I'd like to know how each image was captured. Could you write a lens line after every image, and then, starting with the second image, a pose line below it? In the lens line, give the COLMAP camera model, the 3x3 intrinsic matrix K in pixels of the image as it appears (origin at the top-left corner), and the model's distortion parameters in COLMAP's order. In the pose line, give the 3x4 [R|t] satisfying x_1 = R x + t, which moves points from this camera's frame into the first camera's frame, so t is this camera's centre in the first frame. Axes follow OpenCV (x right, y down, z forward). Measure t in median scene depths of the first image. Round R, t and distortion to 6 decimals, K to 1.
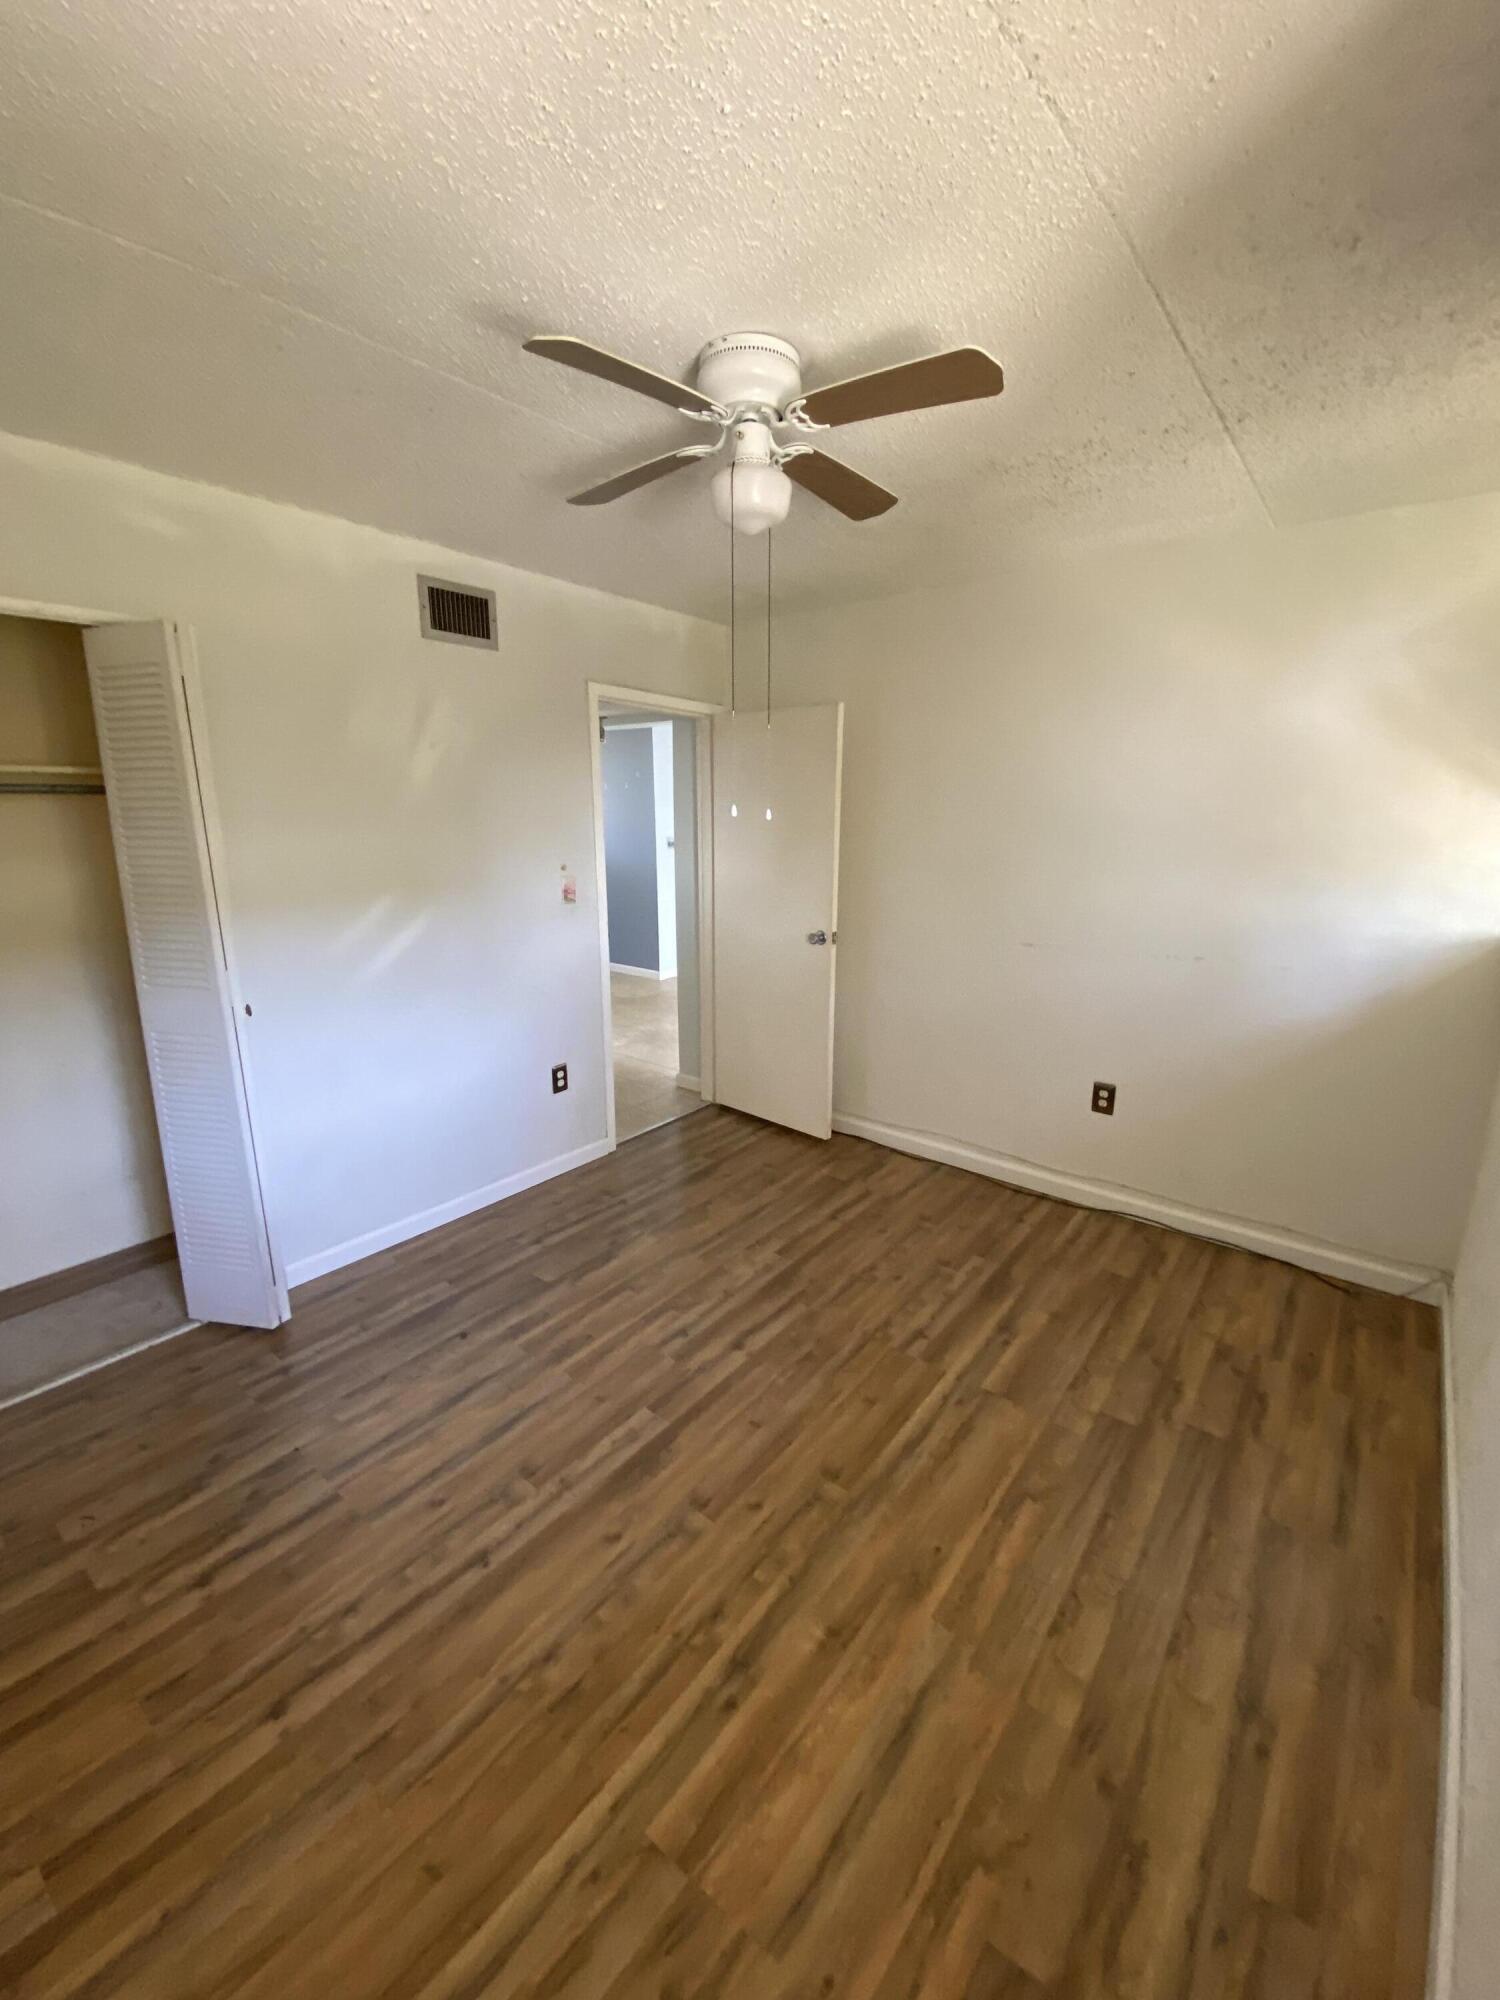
lens RADIAL K [[805.3, 0, 750.0], [0, 805.3, 1000.0], [0, 0, 1]] dist [0.003076, -0.015547]
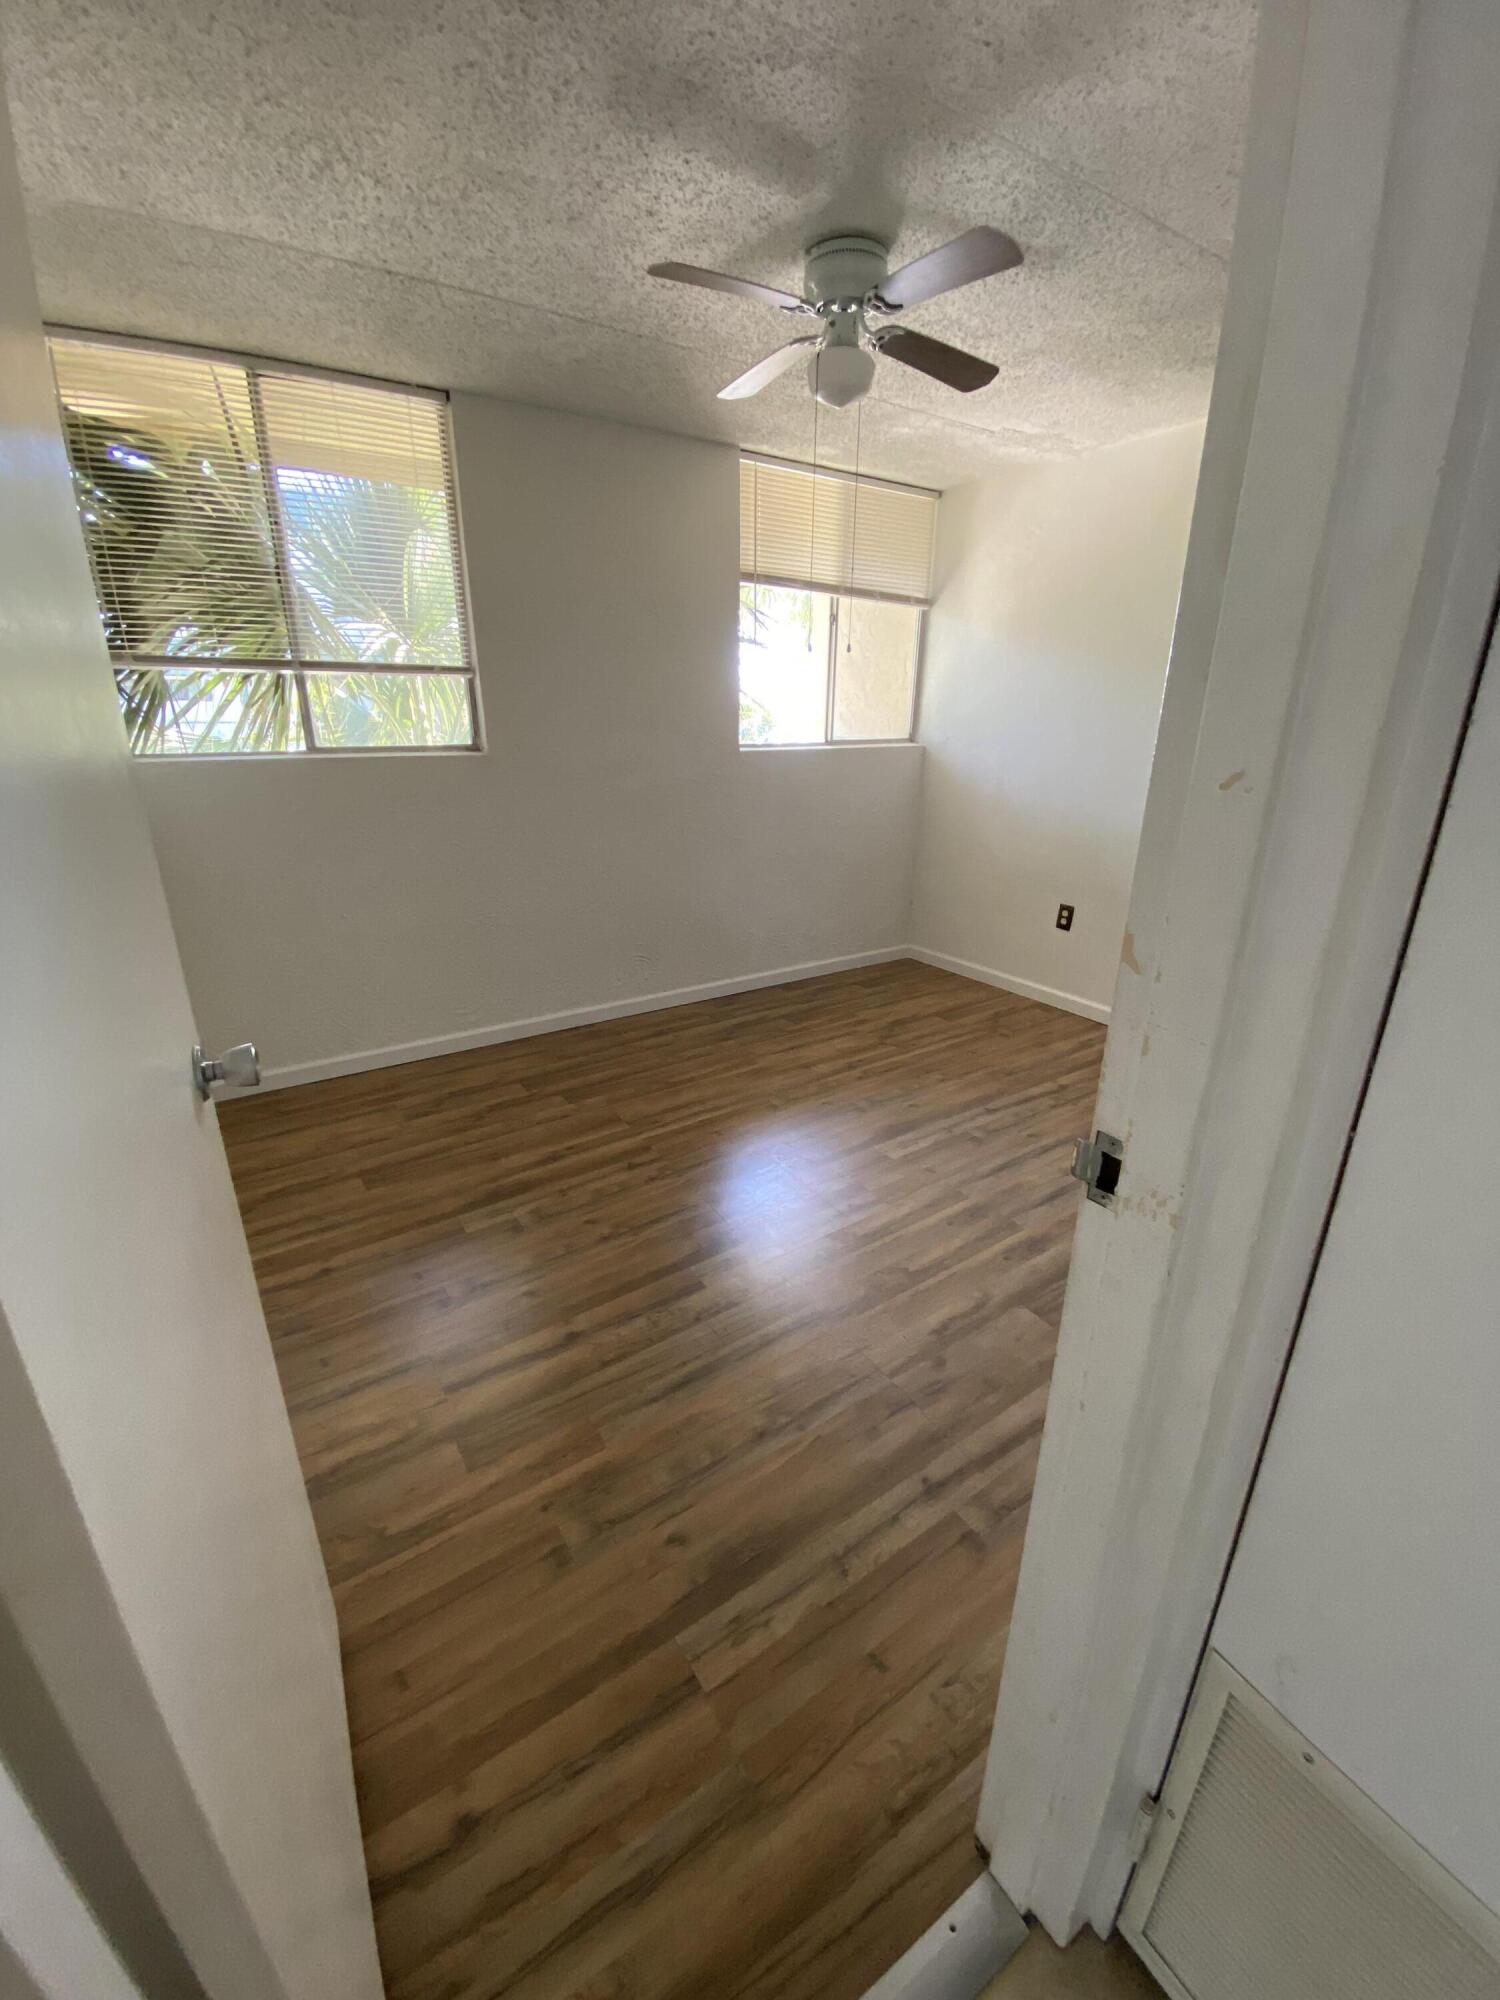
lens RADIAL K [[805.3, 0, 750.0], [0, 805.3, 1000.0], [0, 0, 1]] dist [0.003076, -0.015547]
pose [[-0.953126, -0.111191, 0.281402, -0.257710], [0.060074, 0.841973, 0.536165, -0.402280], [-0.296550, 0.527938, -0.795827, 2.053404]]
